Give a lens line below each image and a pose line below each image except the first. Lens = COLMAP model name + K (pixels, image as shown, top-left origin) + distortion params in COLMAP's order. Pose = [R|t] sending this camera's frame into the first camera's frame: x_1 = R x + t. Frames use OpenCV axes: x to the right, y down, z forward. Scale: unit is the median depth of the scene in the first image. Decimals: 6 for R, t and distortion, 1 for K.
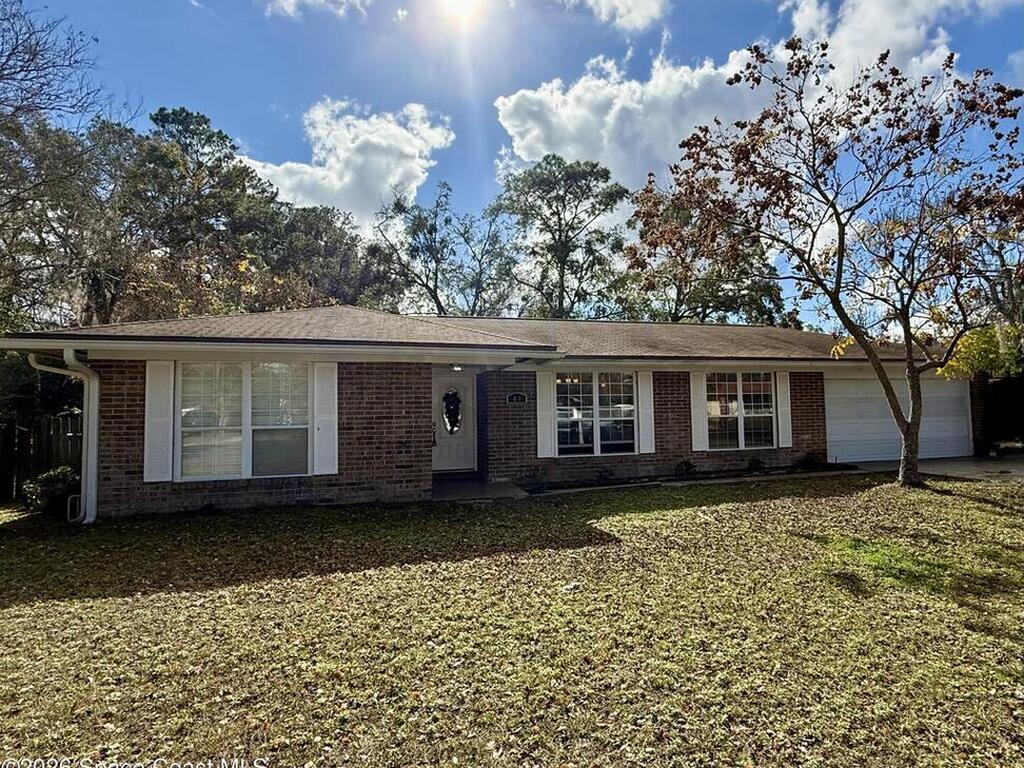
lens RADIAL K [[566.0, 0, 562.4], [0, 566.0, 386.5], [0, 0, 1]] dist [0.003511, -0.000582]
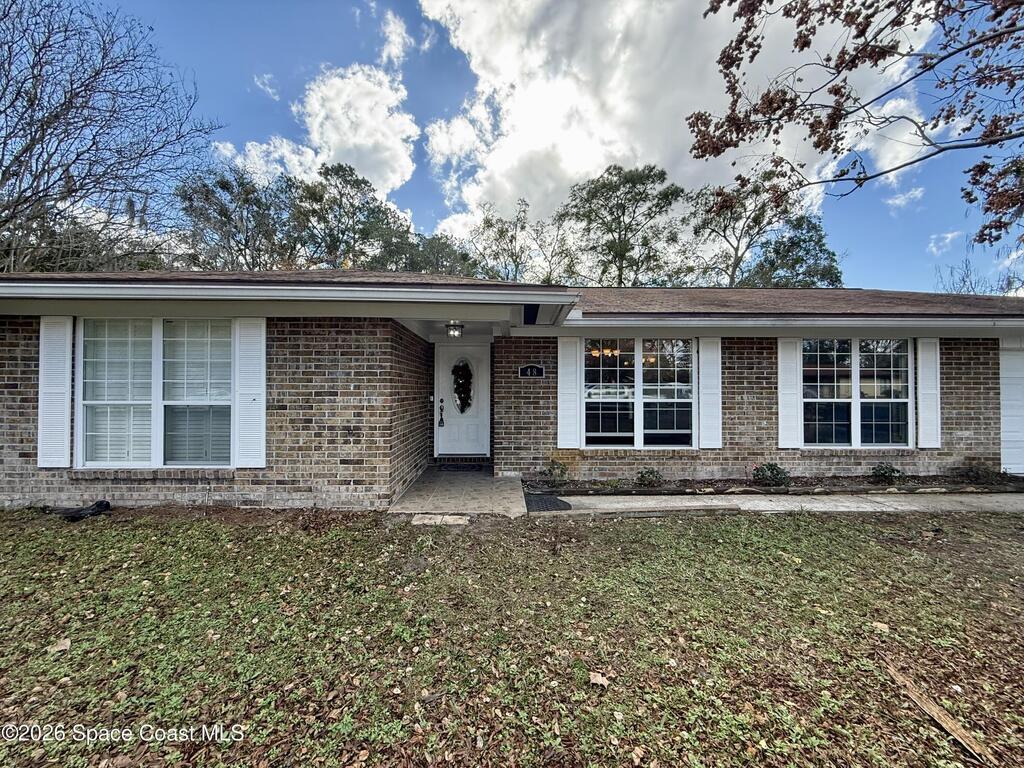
lens RADIAL K [[409.5, 0, 509.4], [0, 409.5, 384.4], [0, 0, 1]] dist [0.001748, -0.000313]
pose [[0.962684, 0.018324, -0.270007, 0.043625], [-0.007167, 0.999081, 0.042250, 0.015473], [0.270533, -0.038739, 0.961931, 0.452974]]
